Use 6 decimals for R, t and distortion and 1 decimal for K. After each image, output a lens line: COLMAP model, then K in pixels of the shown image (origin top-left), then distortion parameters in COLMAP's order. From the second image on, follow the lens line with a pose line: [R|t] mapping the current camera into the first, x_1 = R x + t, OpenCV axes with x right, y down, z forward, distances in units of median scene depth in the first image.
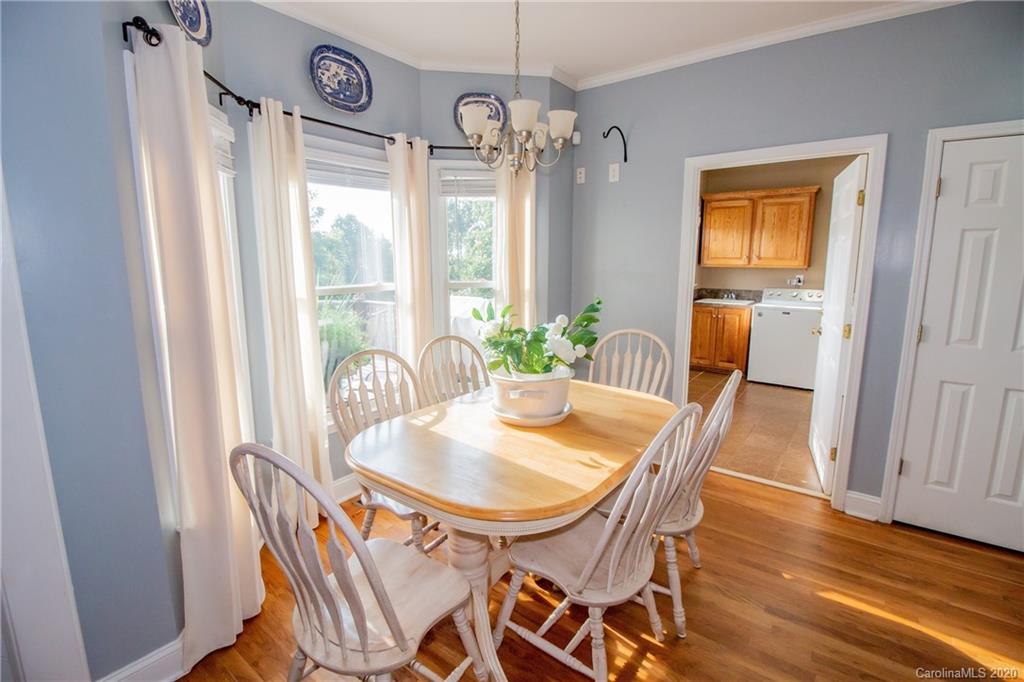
lens RADIAL K [[466.8, 0, 515.4], [0, 466.8, 328.0], [0, 0, 1]] dist [-0.014667, -0.000574]
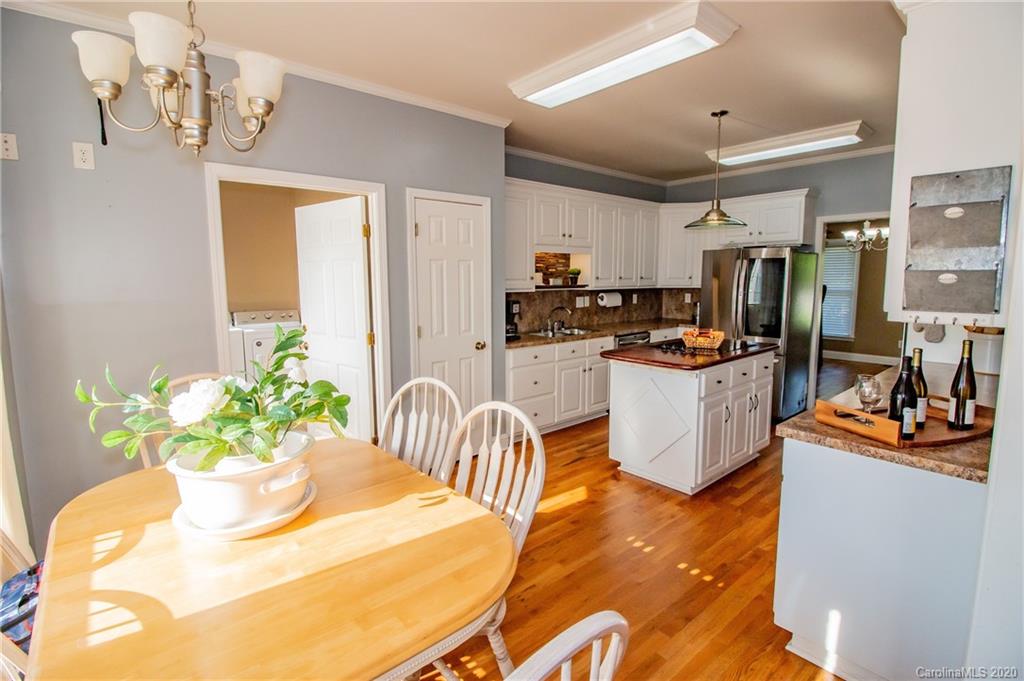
lens RADIAL K [[477.1, 0, 511.7], [0, 477.1, 326.6], [0, 0, 1]] dist [-0.016224, -0.000352]
pose [[0.222825, -0.101397, 0.969571, -0.553498], [0.151546, 0.986088, 0.068296, -0.073896], [-0.963007, 0.131717, 0.235092, 0.471798]]
